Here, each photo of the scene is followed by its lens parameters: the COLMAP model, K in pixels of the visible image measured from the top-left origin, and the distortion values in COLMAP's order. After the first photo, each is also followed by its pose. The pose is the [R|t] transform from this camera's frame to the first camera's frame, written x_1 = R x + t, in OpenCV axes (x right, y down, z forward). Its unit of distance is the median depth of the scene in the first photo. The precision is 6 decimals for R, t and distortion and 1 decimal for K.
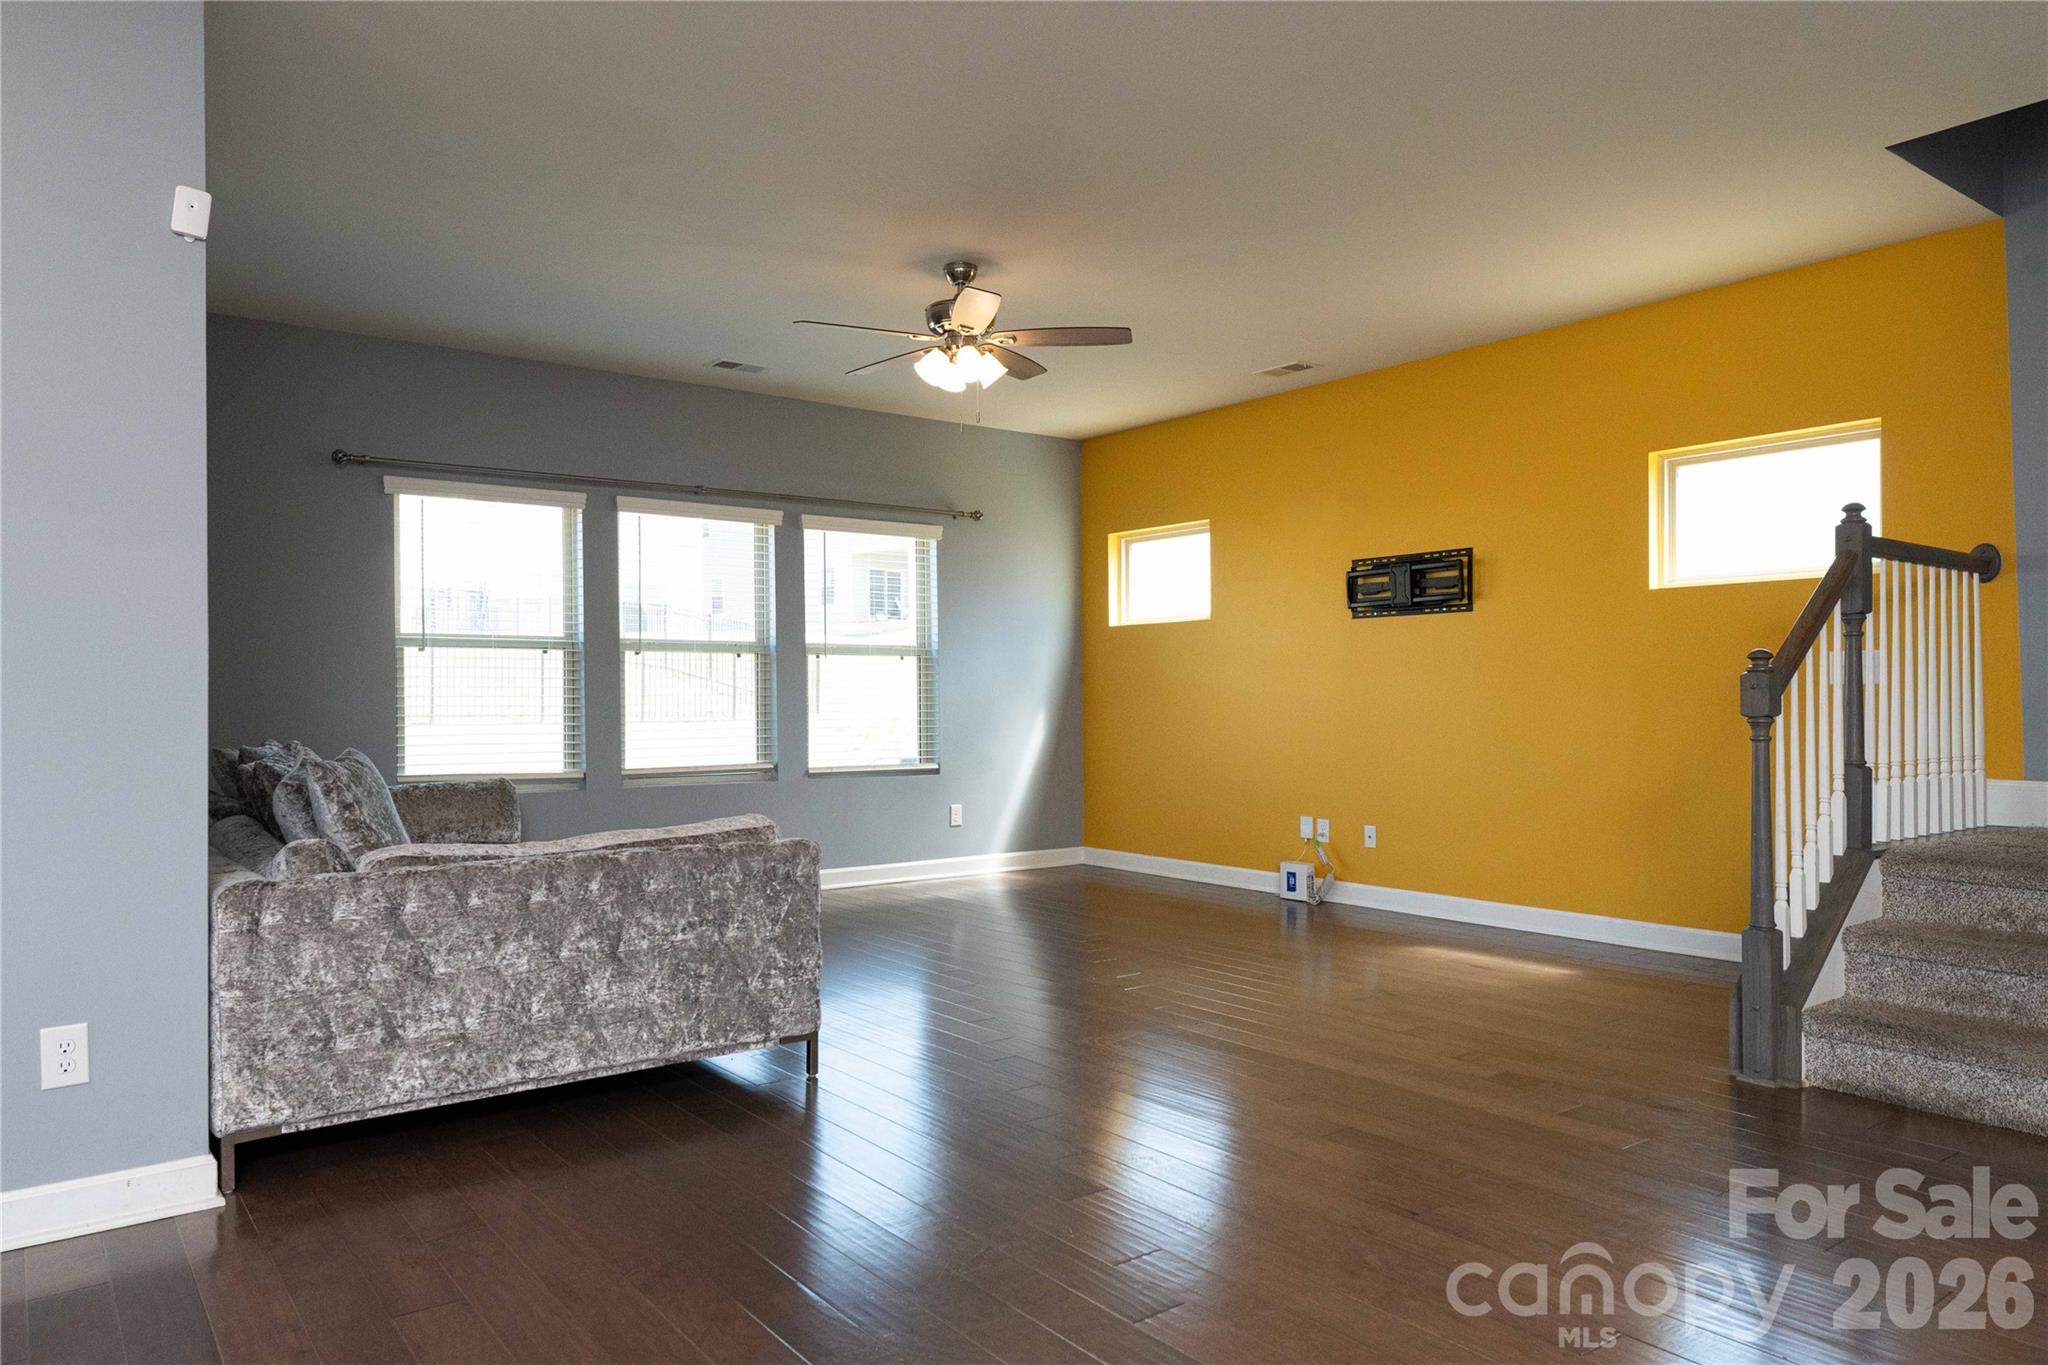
lens RADIAL K [[1362.4, 0, 996.0], [0, 1362.4, 684.7], [0, 0, 1]] dist [-0.000437, 0.000855]
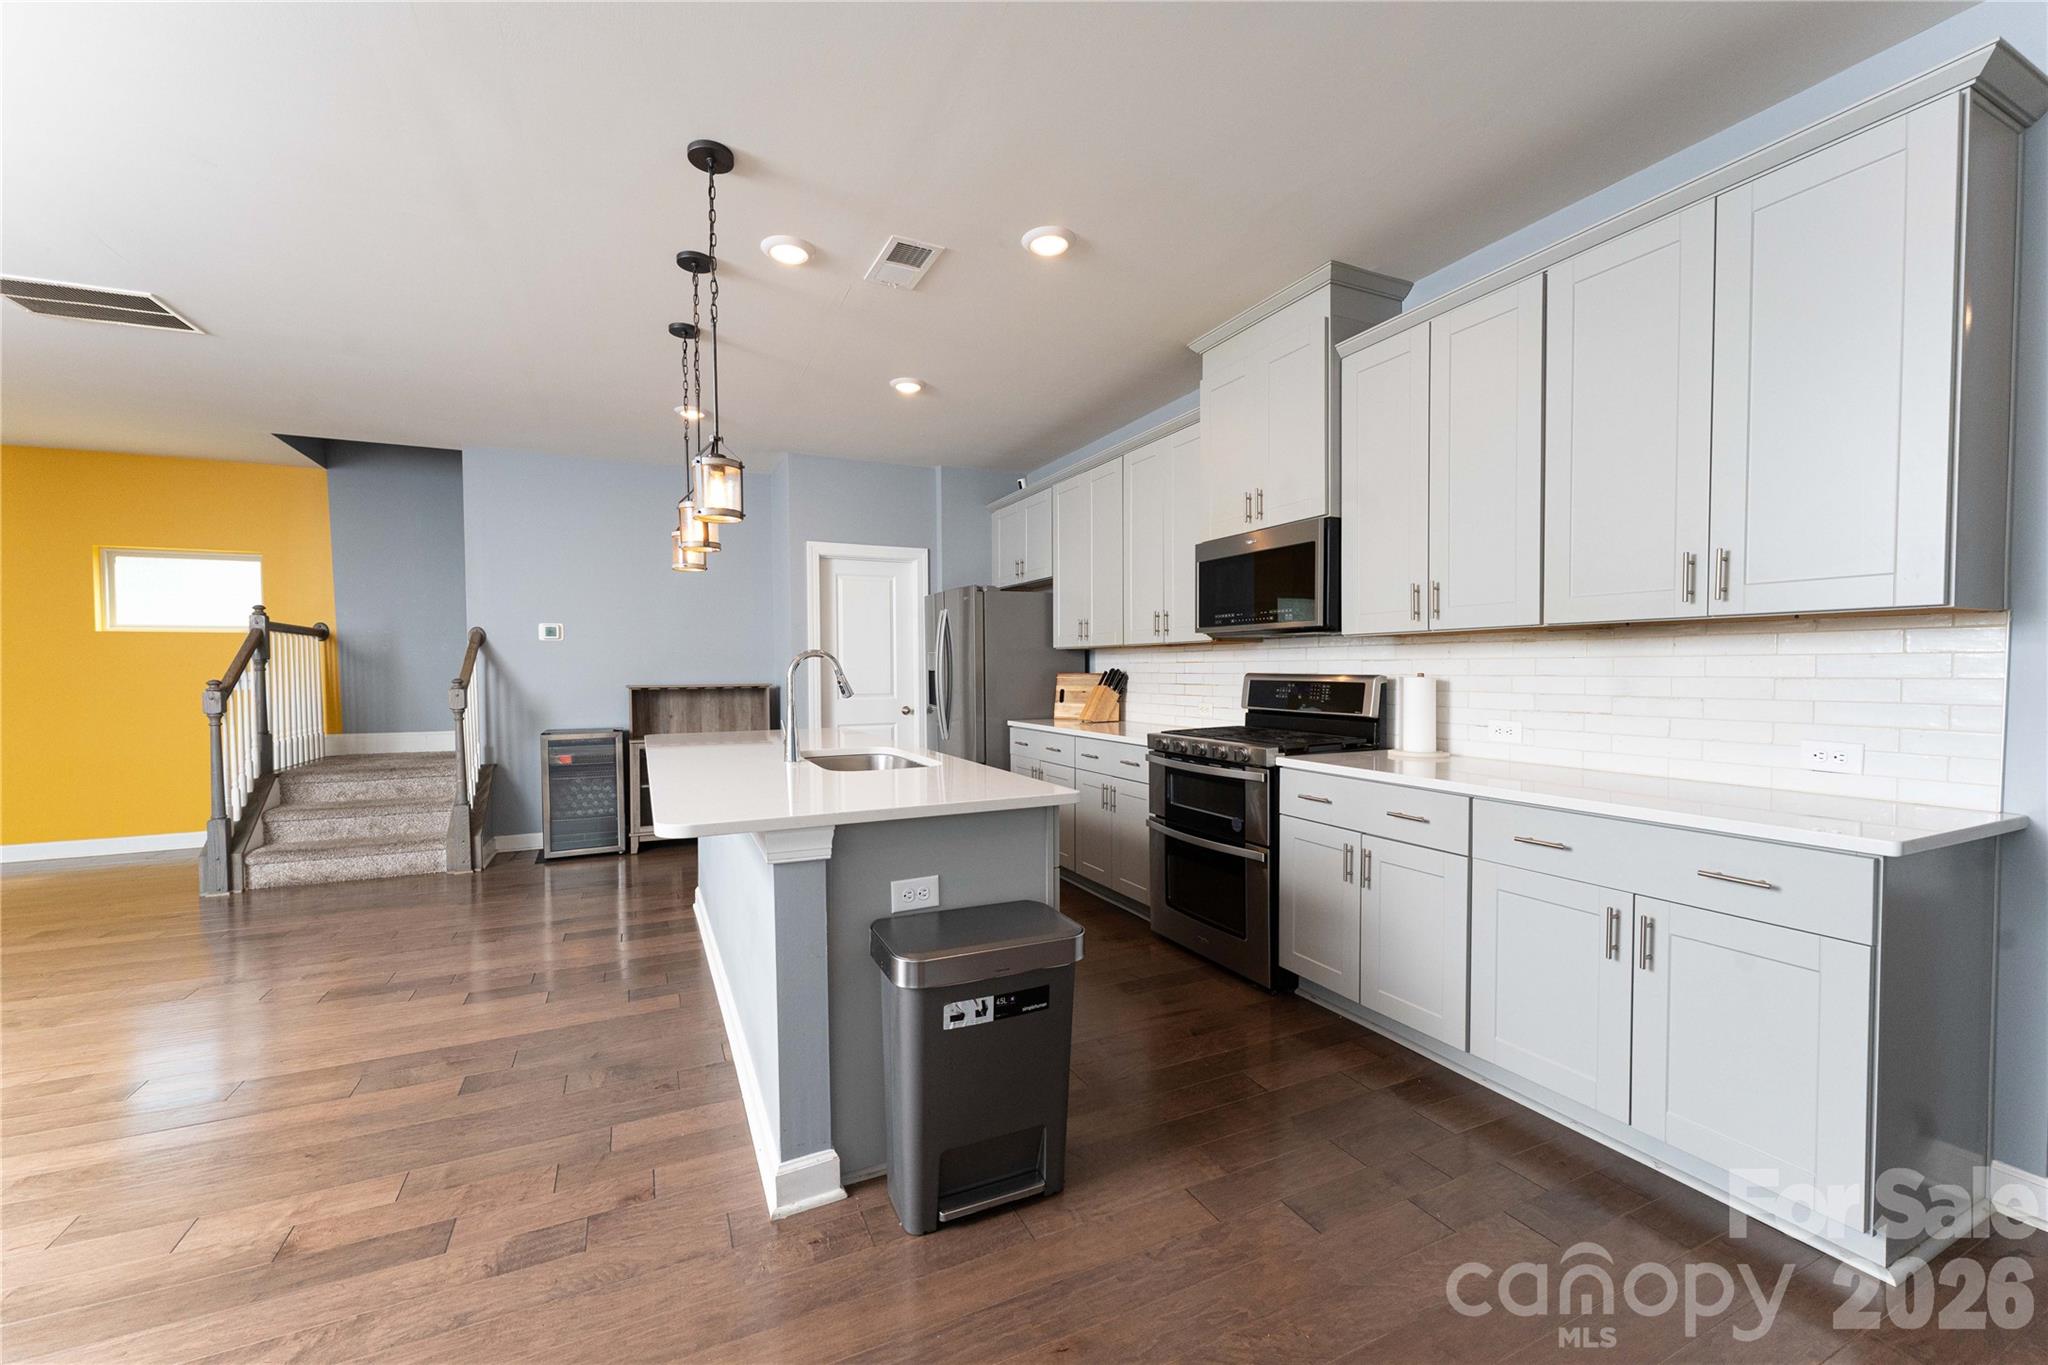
lens RADIAL K [[811.4, 0, 1008.9], [0, 811.4, 692.9], [0, 0, 1]] dist [0.000280, -0.000113]
pose [[0.204062, -0.025842, 0.978617, -0.197139], [-0.004971, 0.999611, 0.027433, -0.024325], [-0.978945, -0.010462, 0.203855, -0.204281]]
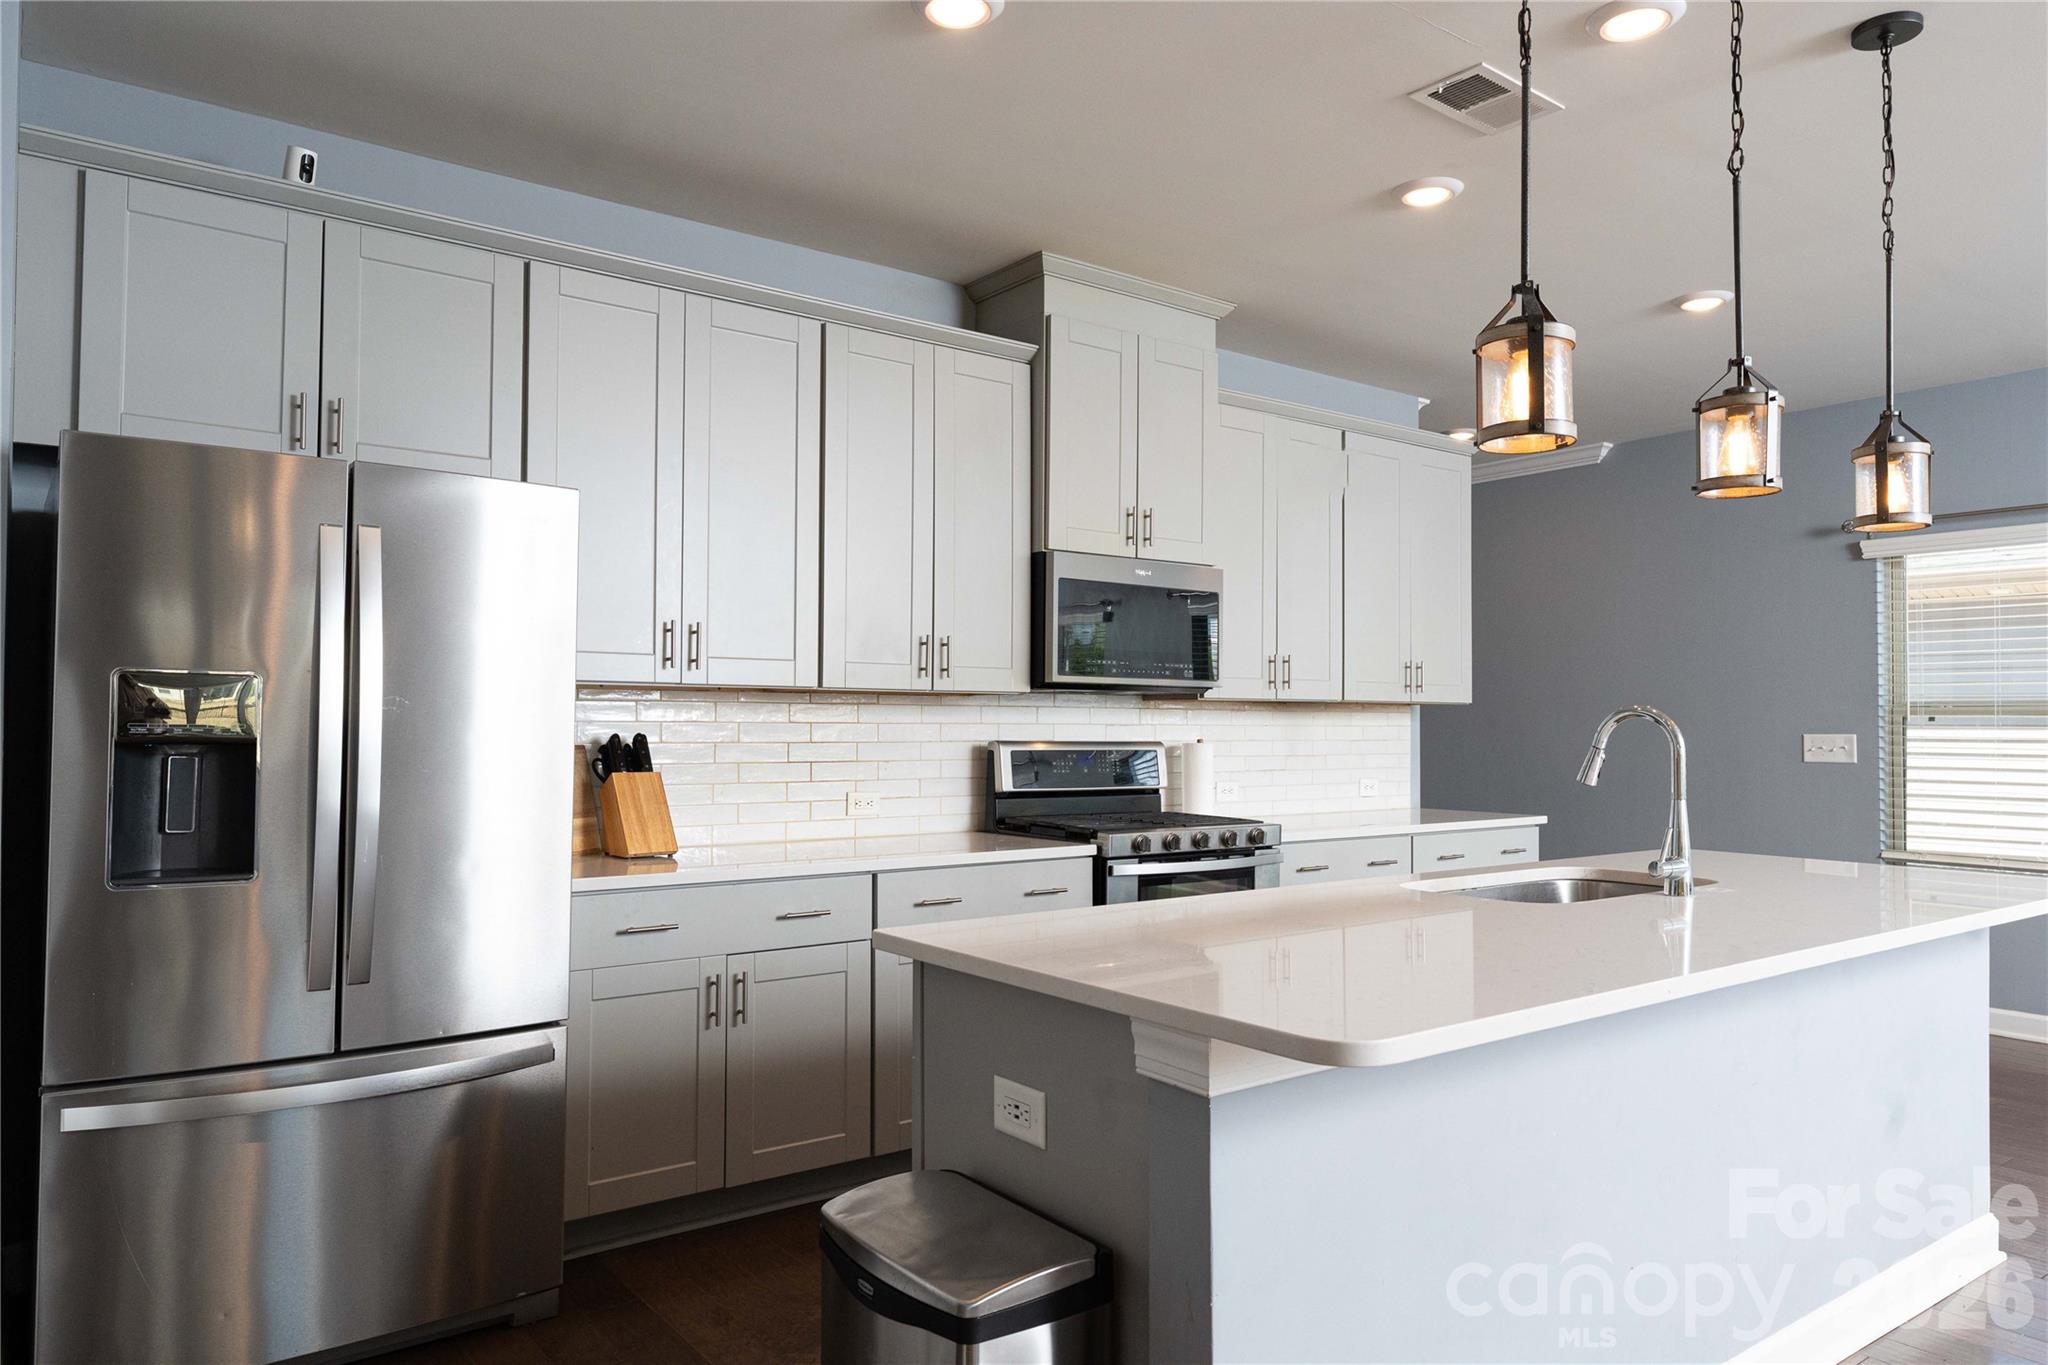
lens RADIAL K [[1344.8, 0, 1024.0], [0, 1344.8, 682.5], [0, 0, 1]] dist [-0.001506, 0.001398]
pose [[-0.999963, 0.002038, -0.008371, 0.367014], [0.002383, 0.999138, -0.041448, -0.024654], [0.008279, -0.041466, -0.999106, 0.375468]]
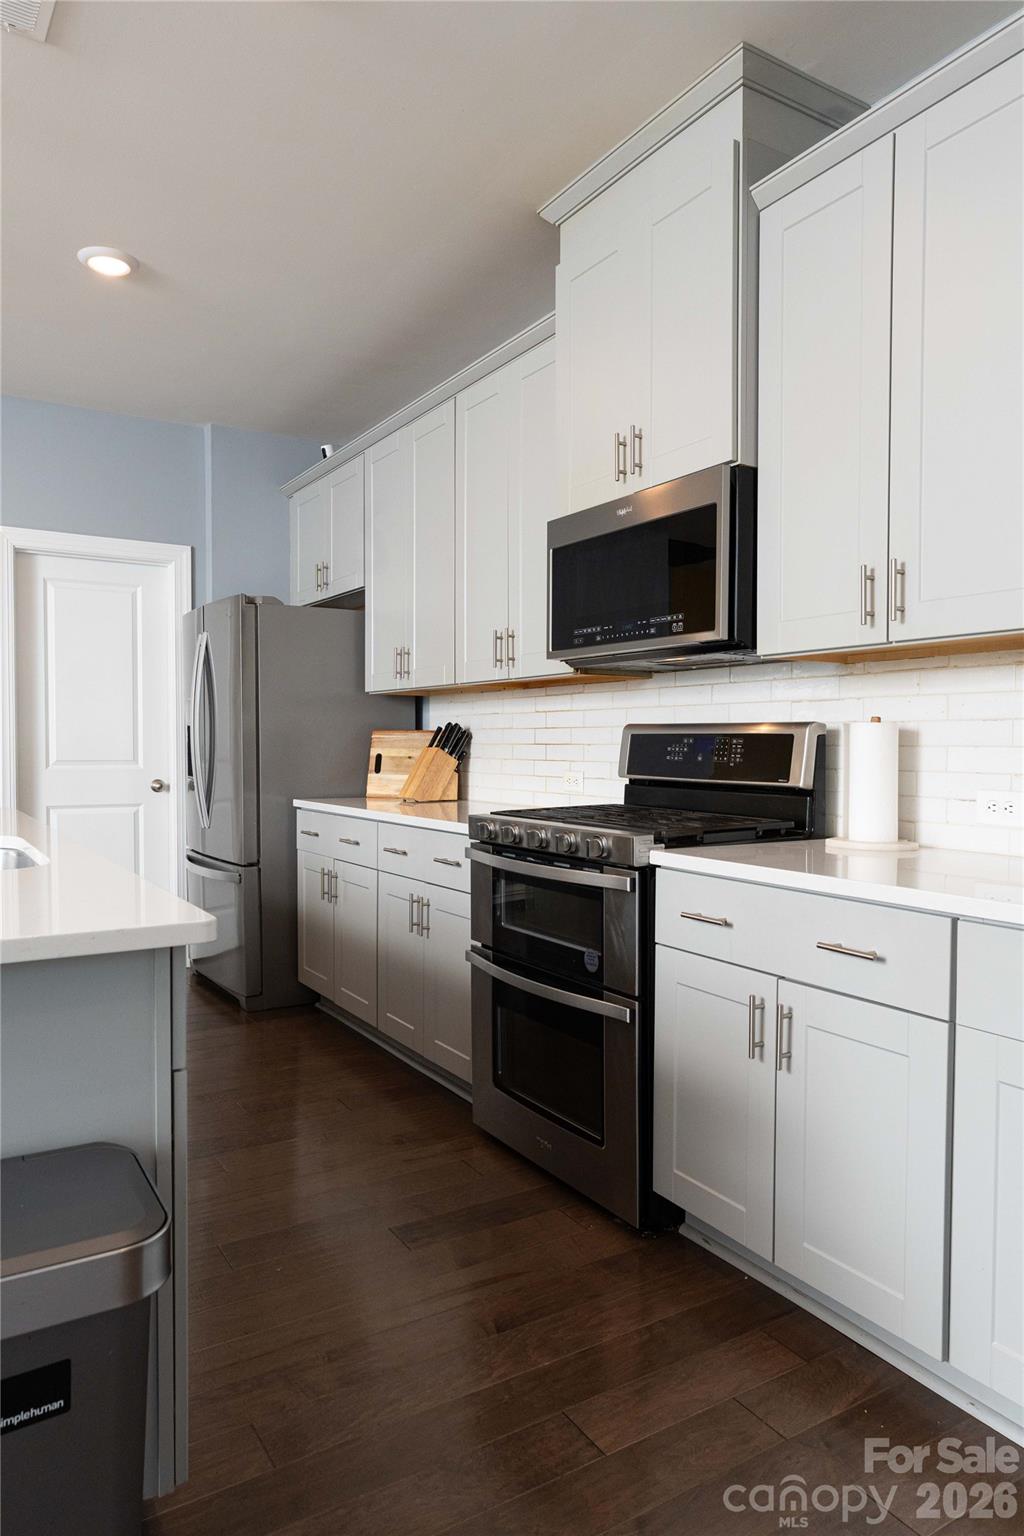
lens RADIAL K [[1008.6, 0, 526.2], [0, 1008.6, 779.5], [0, 0, 1]] dist [-0.001506, 0.001398]
pose [[0.076248, -0.028466, 0.996682, -0.076806], [-0.014759, 0.999451, 0.029674, -0.011432], [-0.996980, -0.016973, 0.075786, -0.239569]]
